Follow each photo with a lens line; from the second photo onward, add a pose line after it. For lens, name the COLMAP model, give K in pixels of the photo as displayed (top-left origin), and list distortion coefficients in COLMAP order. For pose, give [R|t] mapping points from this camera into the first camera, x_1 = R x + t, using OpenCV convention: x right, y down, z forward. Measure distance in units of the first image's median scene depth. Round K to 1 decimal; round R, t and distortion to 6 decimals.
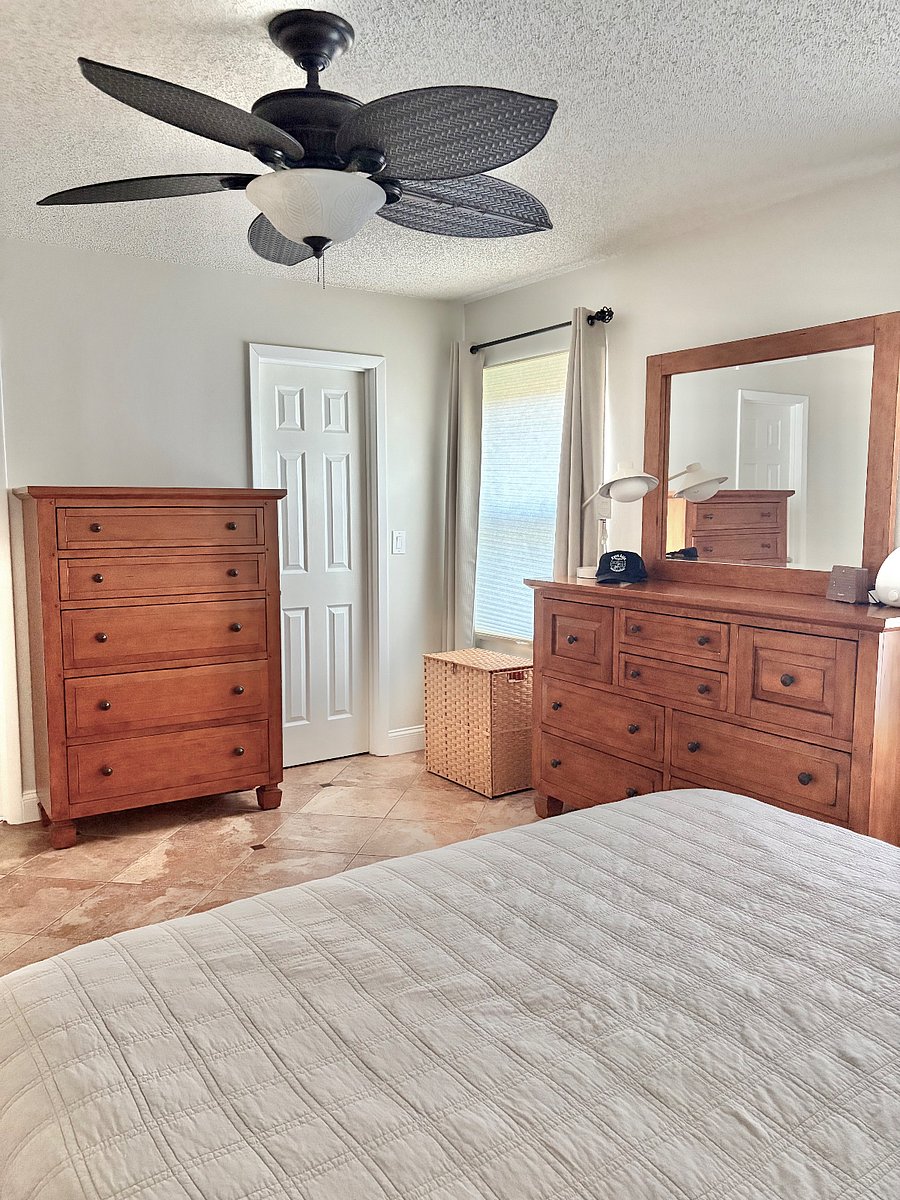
lens RADIAL K [[929.9, 0, 450.0], [0, 929.9, 600.0], [0, 0, 1]] dist [0.034792, 0.002514]
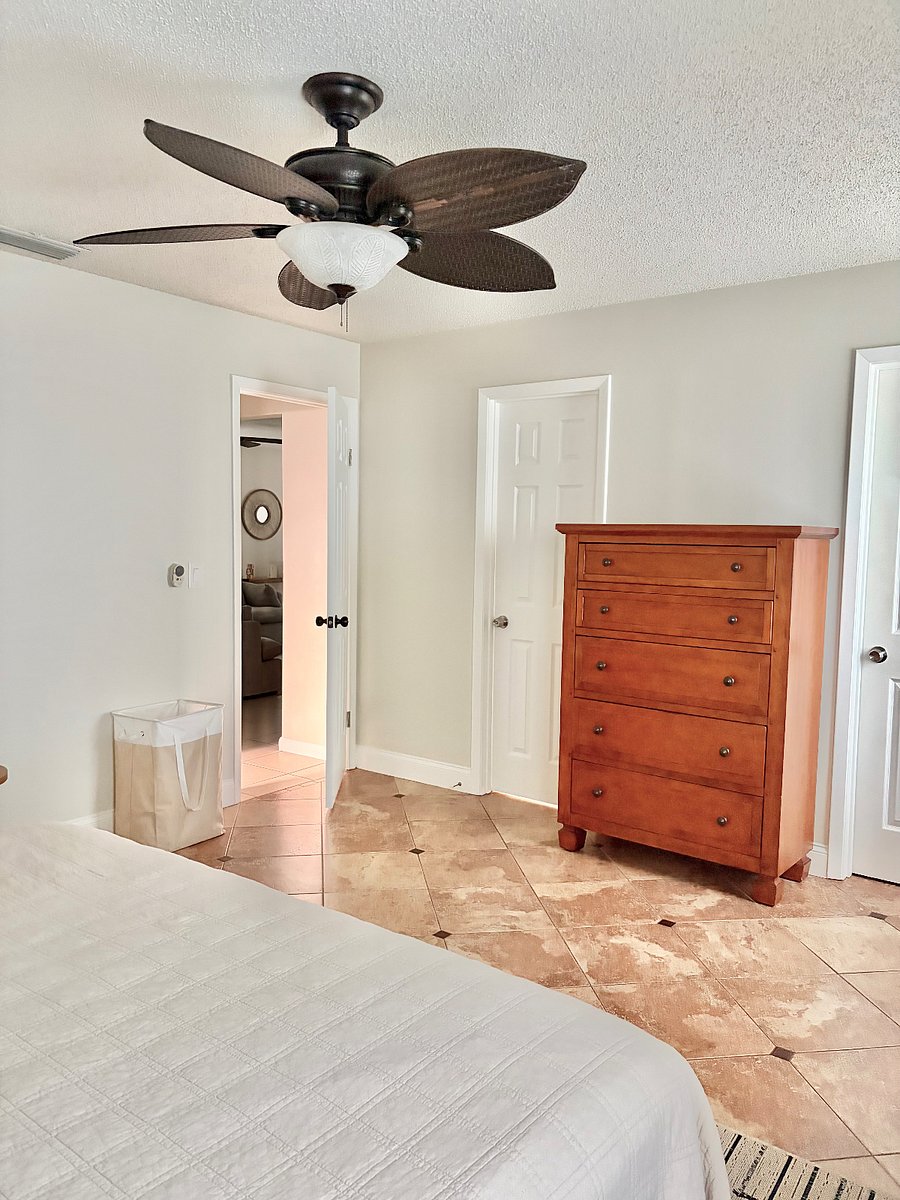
lens RADIAL K [[929.9, 0, 450.0], [0, 929.9, 600.0], [0, 0, 1]] dist [0.034792, 0.002514]
pose [[0.313968, 0.079641, -0.946087, 0.553565], [-0.112416, 0.992584, 0.046249, -0.062171], [0.942755, 0.091835, 0.320592, 0.484340]]
